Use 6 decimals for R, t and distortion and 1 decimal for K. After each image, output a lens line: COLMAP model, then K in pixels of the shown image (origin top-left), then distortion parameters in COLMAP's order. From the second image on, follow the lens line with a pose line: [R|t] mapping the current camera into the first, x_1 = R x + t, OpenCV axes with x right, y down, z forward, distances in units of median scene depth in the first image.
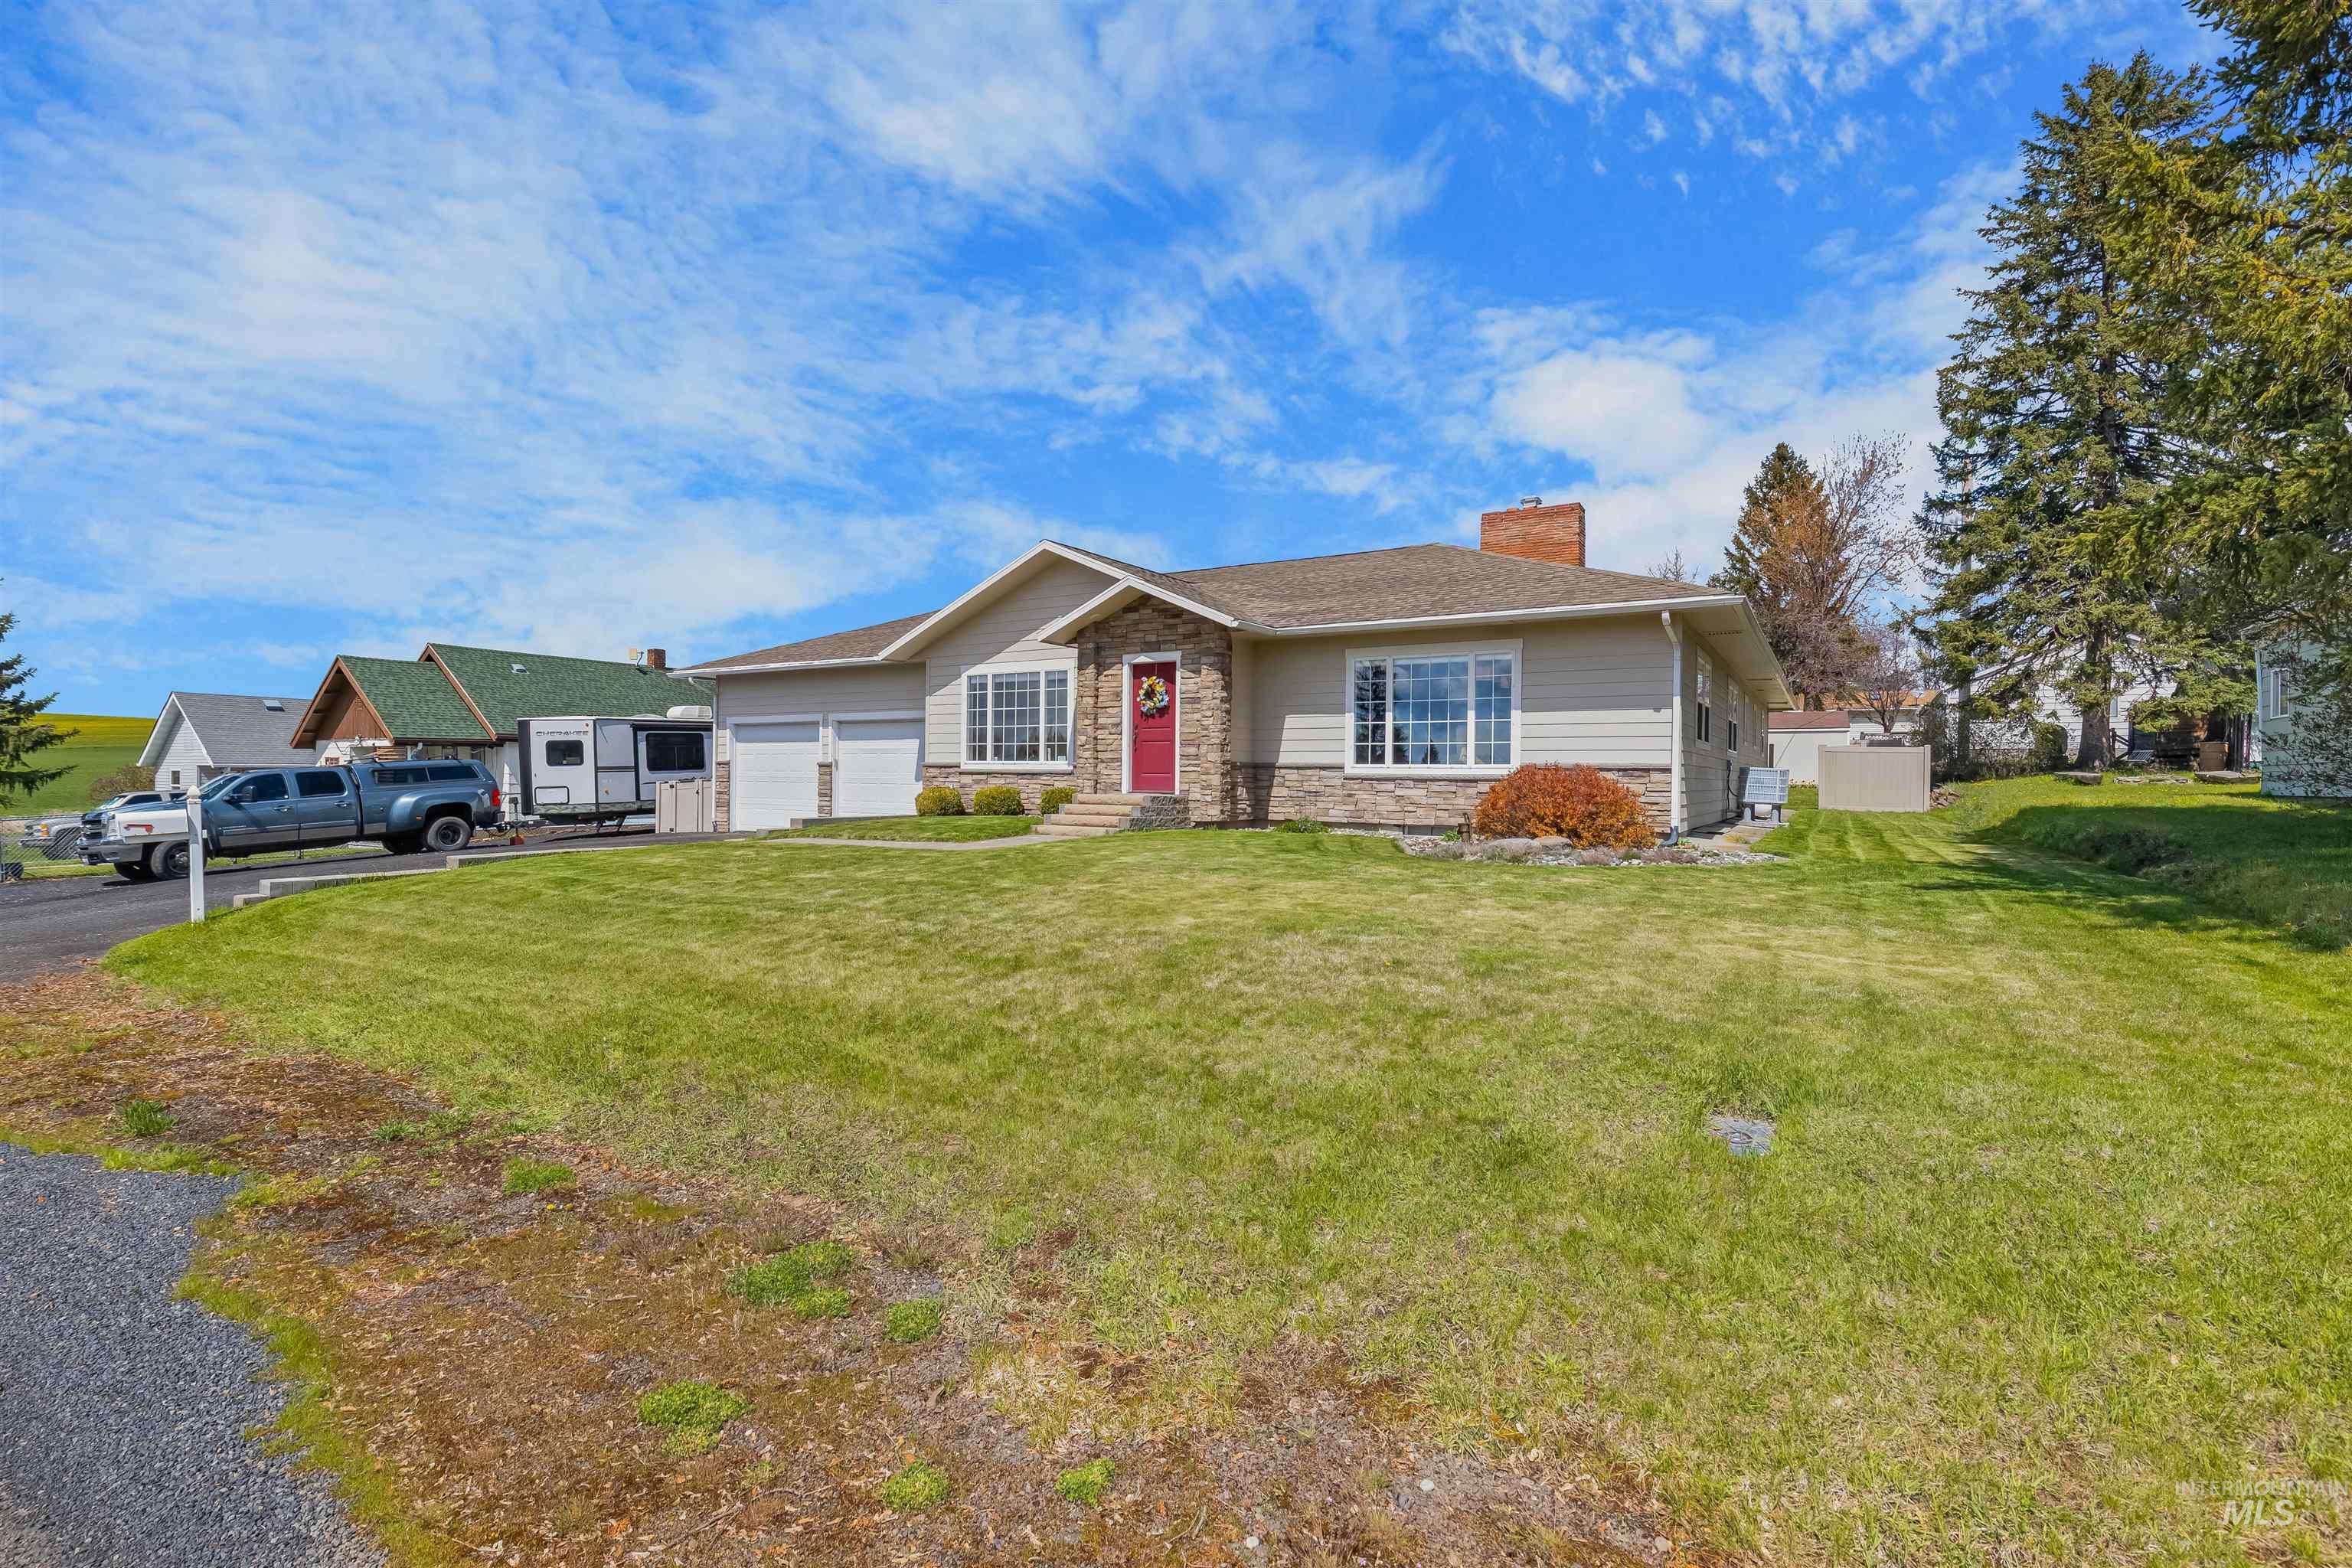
lens RADIAL K [[1047.8, 0, 1172.5], [0, 1047.8, 778.8], [0, 0, 1]] dist [-0.000273, 0.000215]
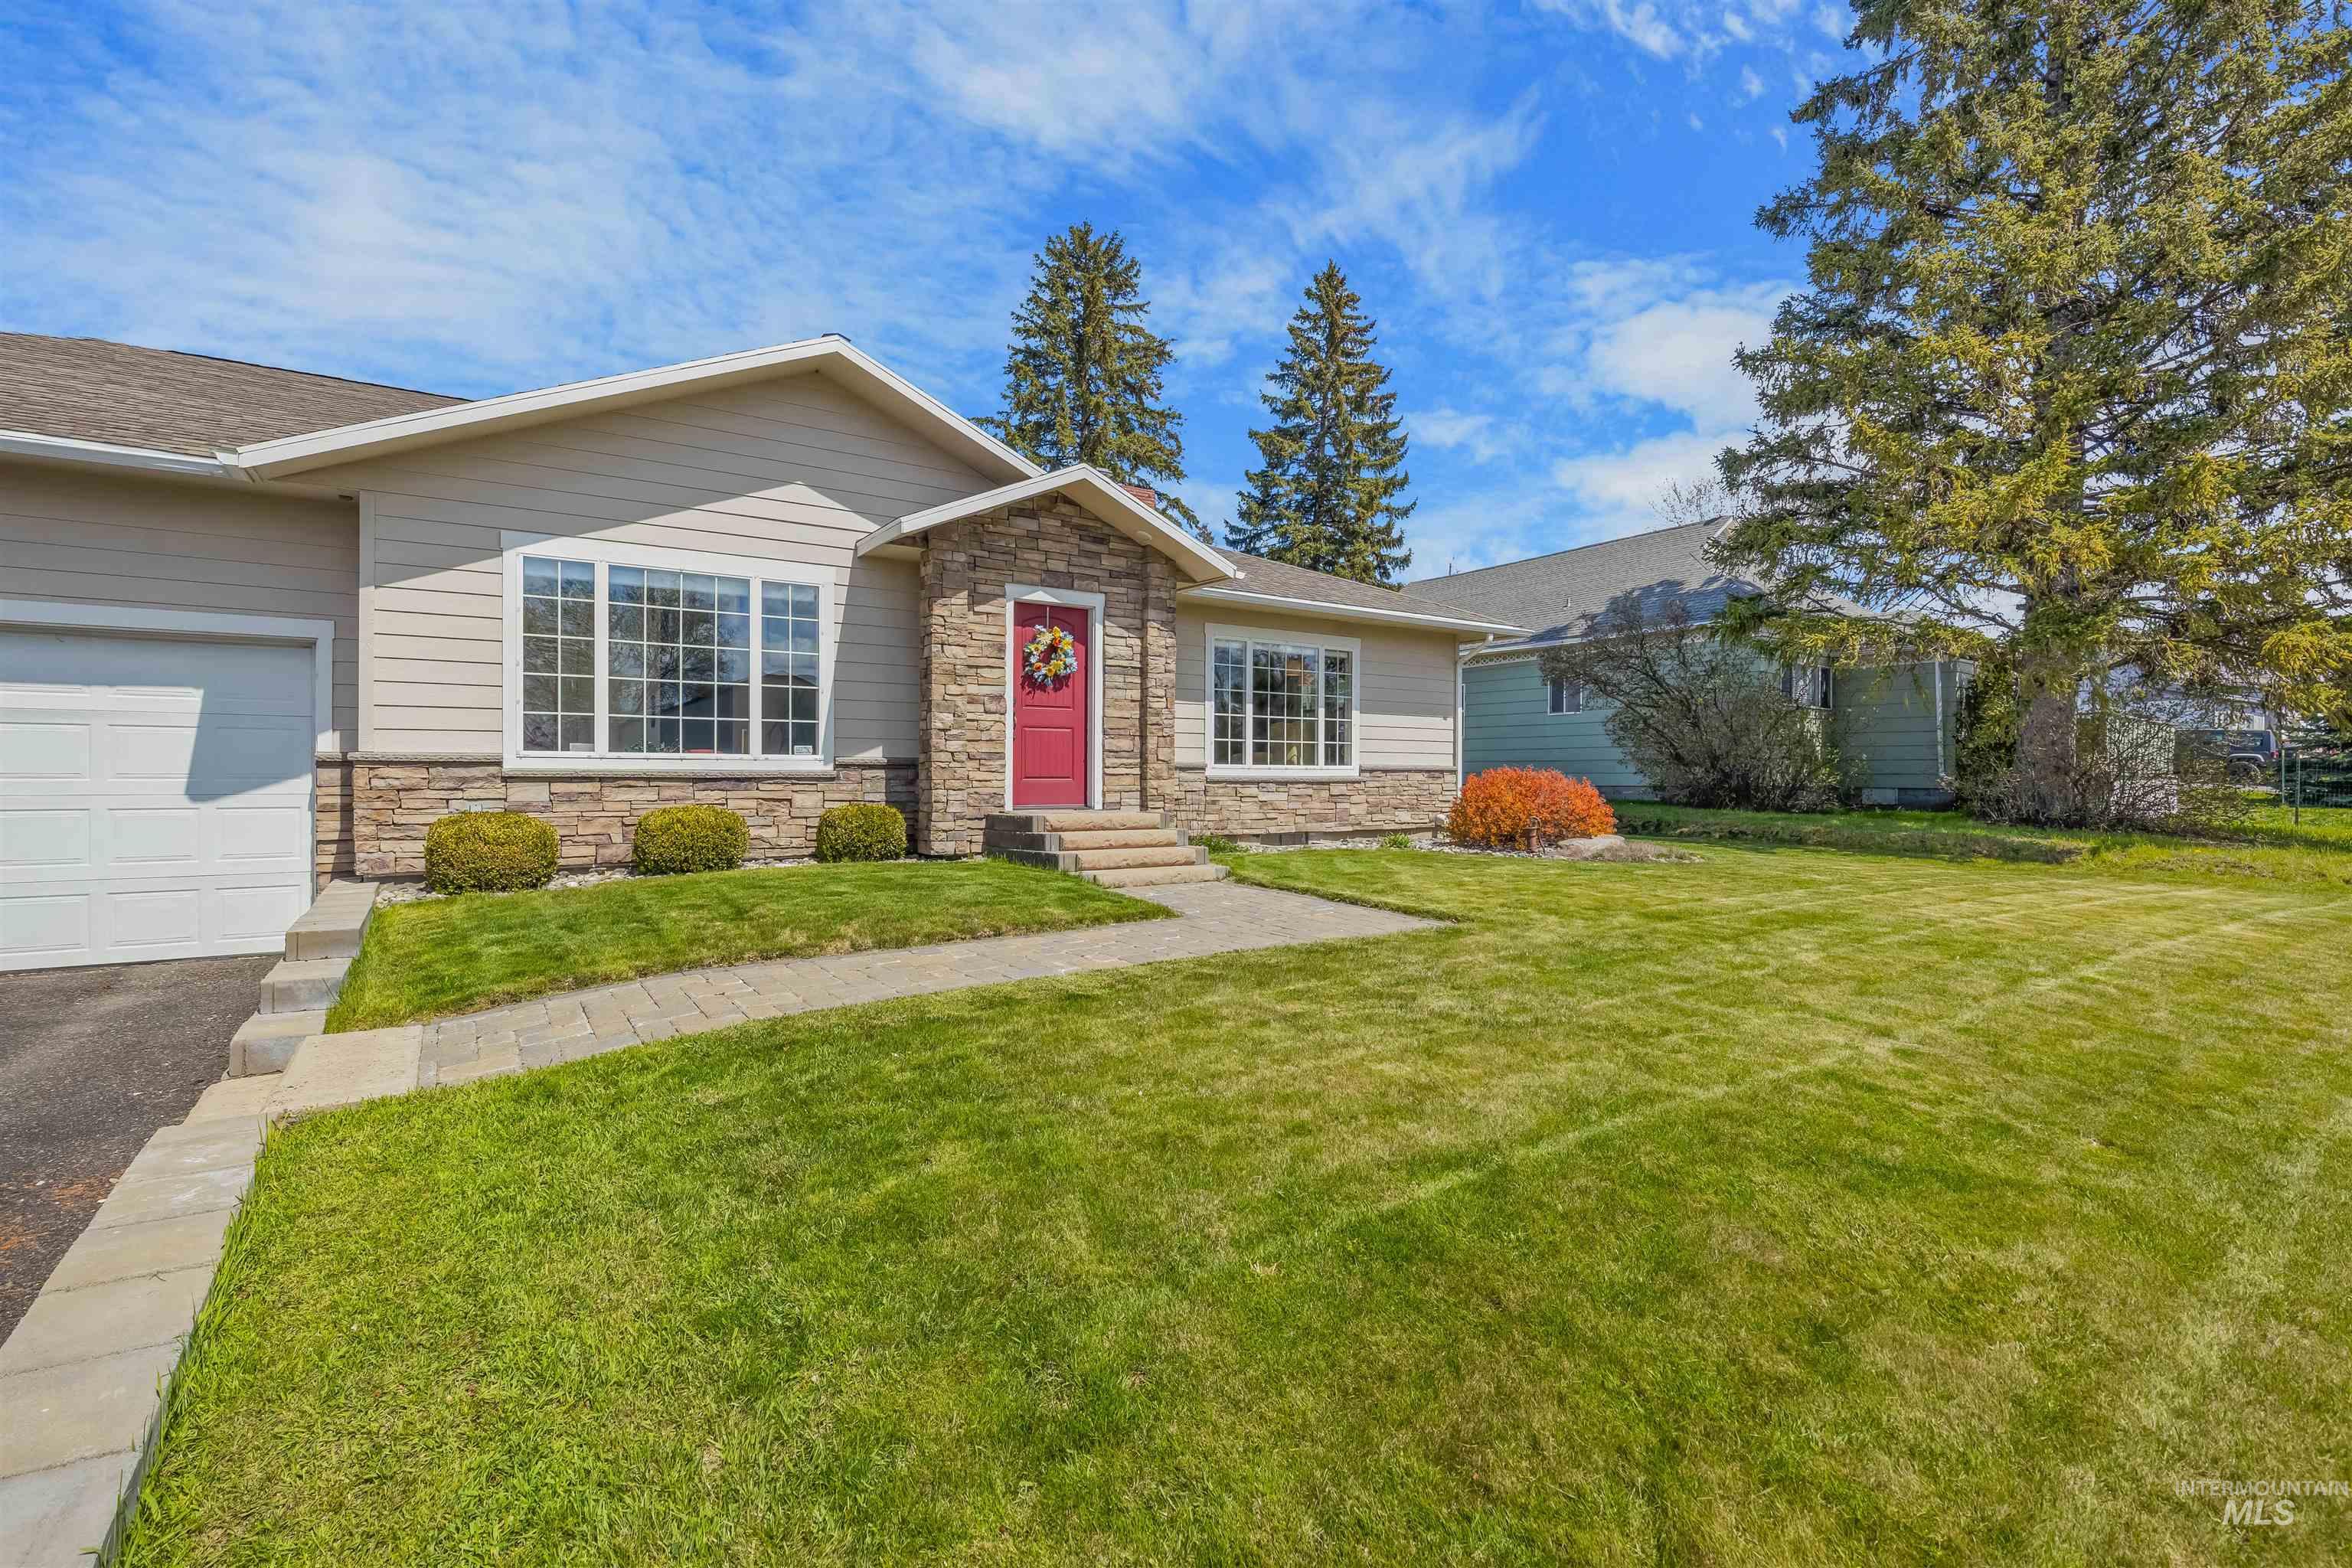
lens RADIAL K [[1077.1, 0, 1185.7], [0, 1077.1, 780.4], [0, 0, 1]] dist [-0.003291, -0.000625]
pose [[0.386772, -0.014032, 0.922069, -0.516057], [0.000222, 0.999886, 0.015123, -0.011816], [-0.922175, -0.005645, 0.386731, 0.583195]]
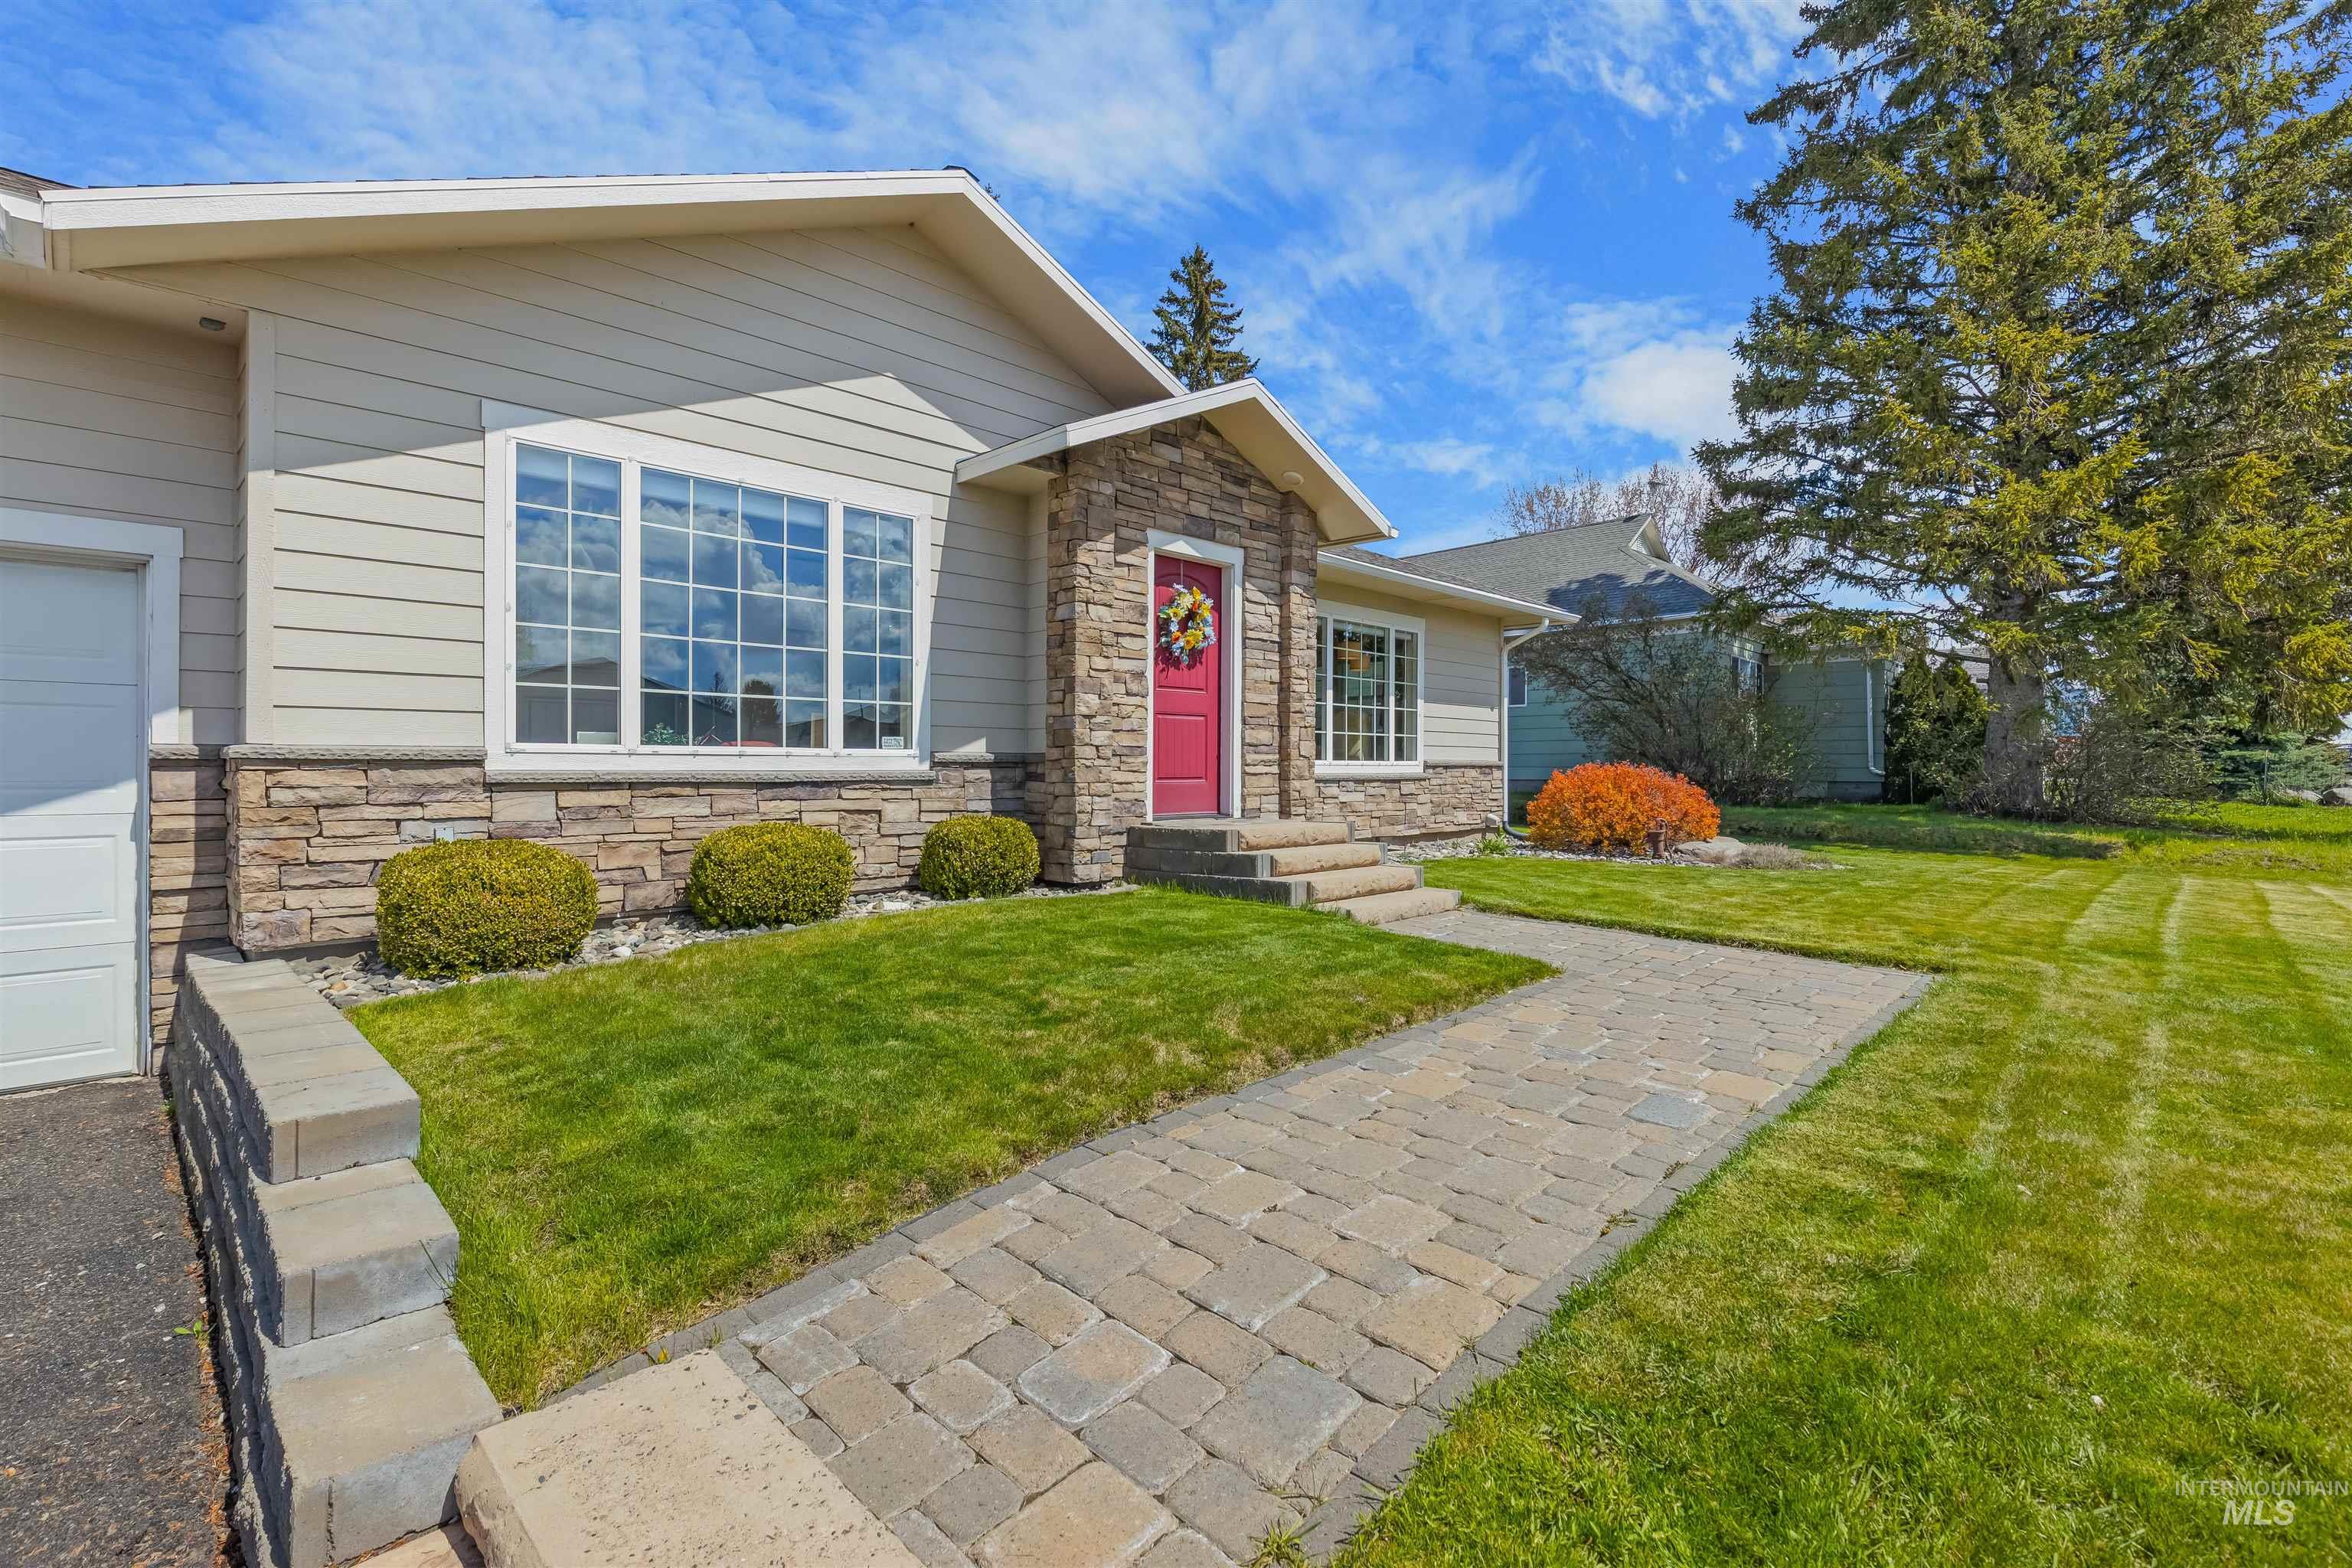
lens RADIAL K [[1059.1, 0, 1186.7], [0, 1059.1, 769.7], [0, 0, 1]] dist [-0.003016, -0.000133]
pose [[0.203183, -0.013237, 0.979051, -0.450590], [-0.000969, 0.999905, 0.013720, -0.014334], [-0.979140, -0.003736, 0.203151, 0.780852]]
